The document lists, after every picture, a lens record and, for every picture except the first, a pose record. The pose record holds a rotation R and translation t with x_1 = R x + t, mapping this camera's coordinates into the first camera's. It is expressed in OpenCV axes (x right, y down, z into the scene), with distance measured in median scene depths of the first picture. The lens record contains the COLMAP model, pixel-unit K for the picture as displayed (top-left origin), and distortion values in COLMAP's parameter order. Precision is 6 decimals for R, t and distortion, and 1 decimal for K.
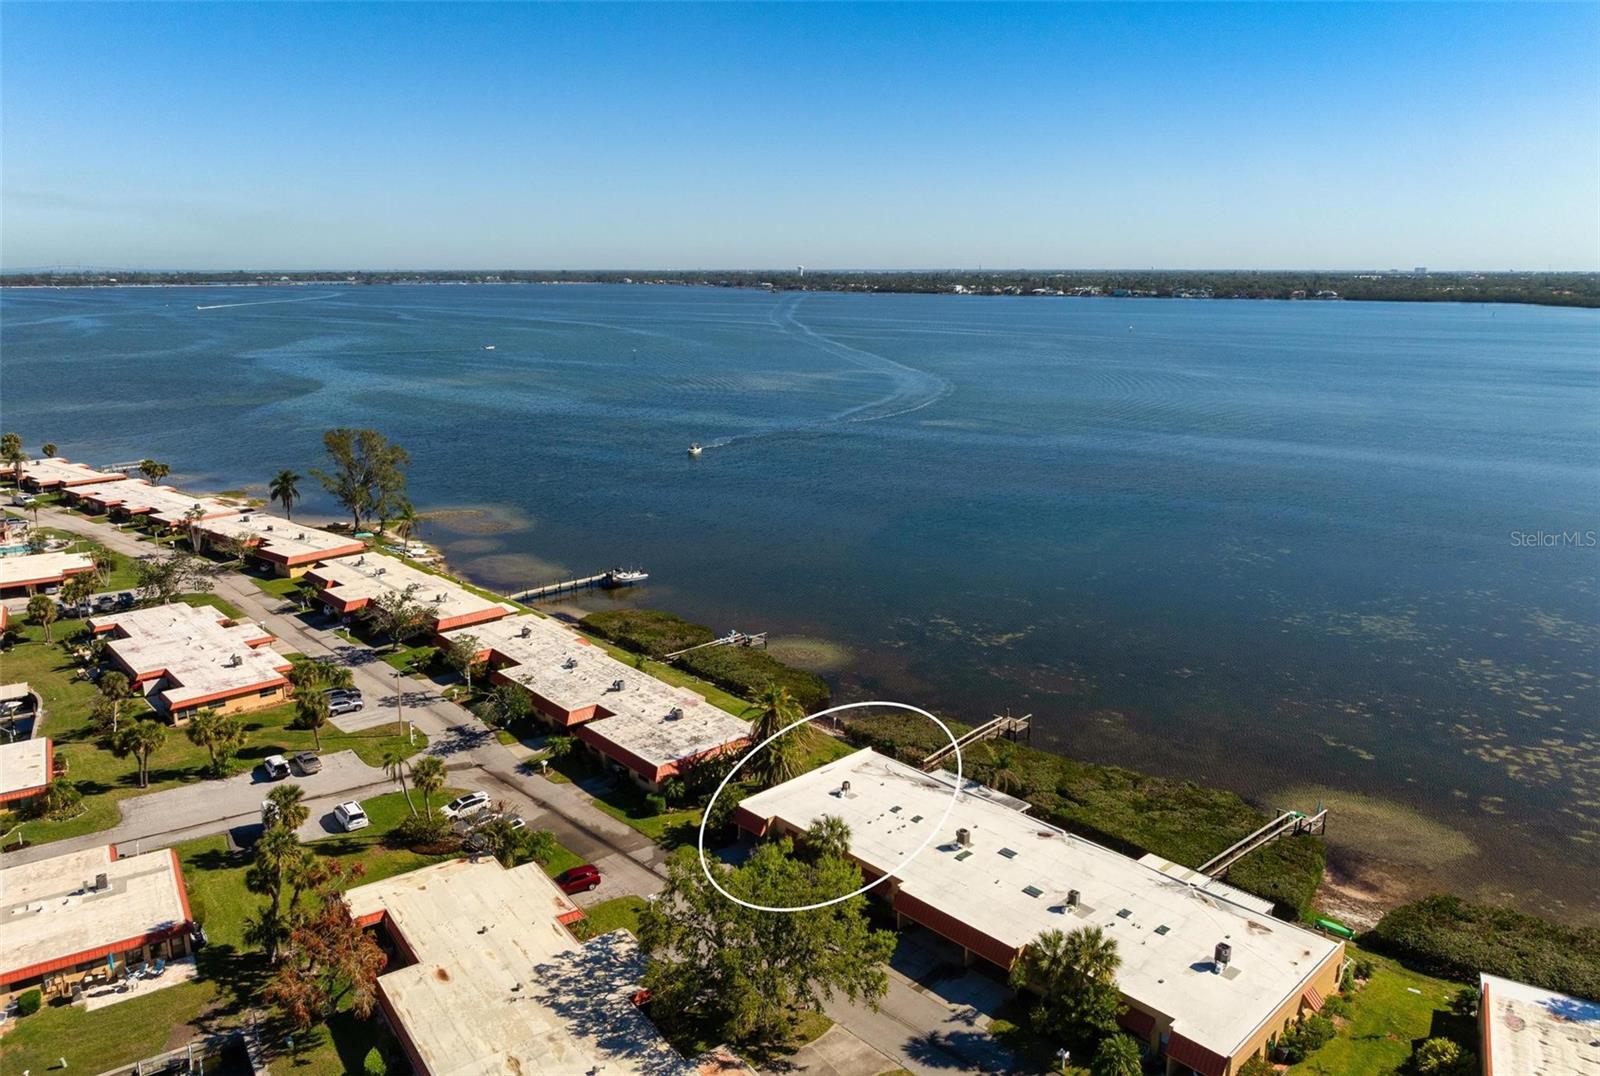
lens RADIAL K [[1115.3, 0, 792.8], [0, 1115.3, 538.4], [0, 0, 1]] dist [-0.002472, 0.001776]
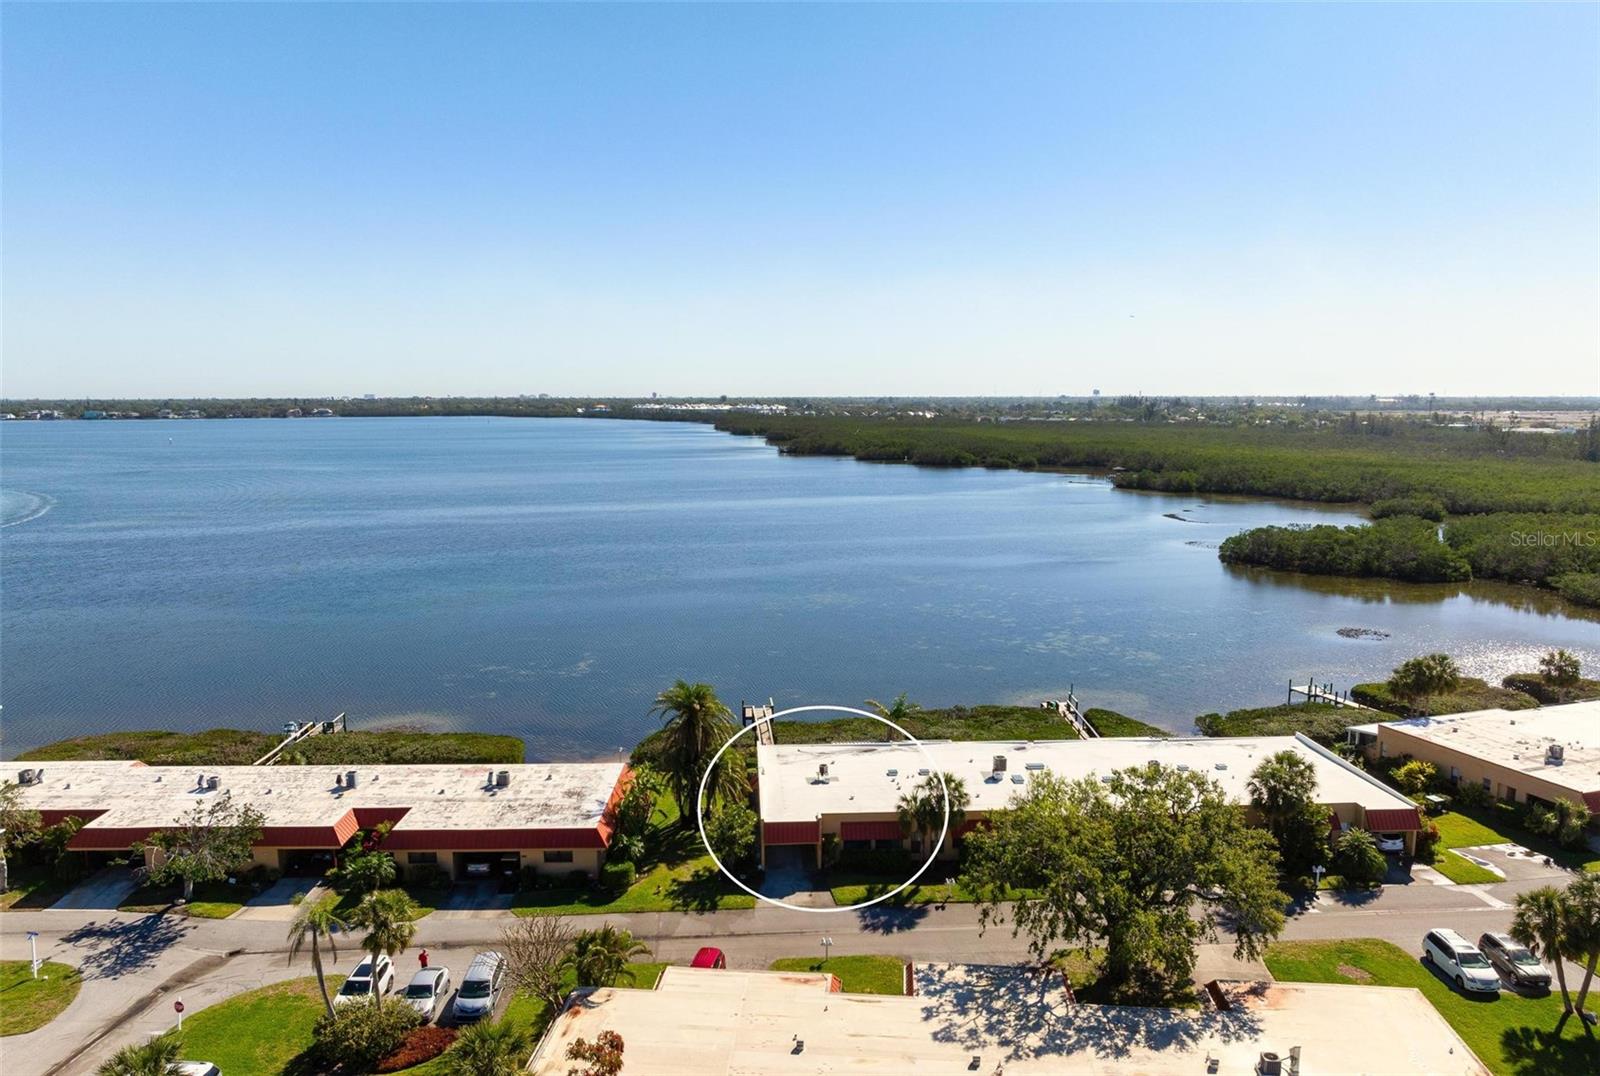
lens RADIAL K [[1115.3, 0, 797.9], [0, 1115.3, 538.2], [0, 0, 1]] dist [-0.002472, 0.001776]
pose [[0.655364, -0.099185, 0.748772, -0.569970], [0.179231, 0.983447, -0.026602, 0.070456], [-0.733740, 0.151637, 0.662293, 0.433486]]
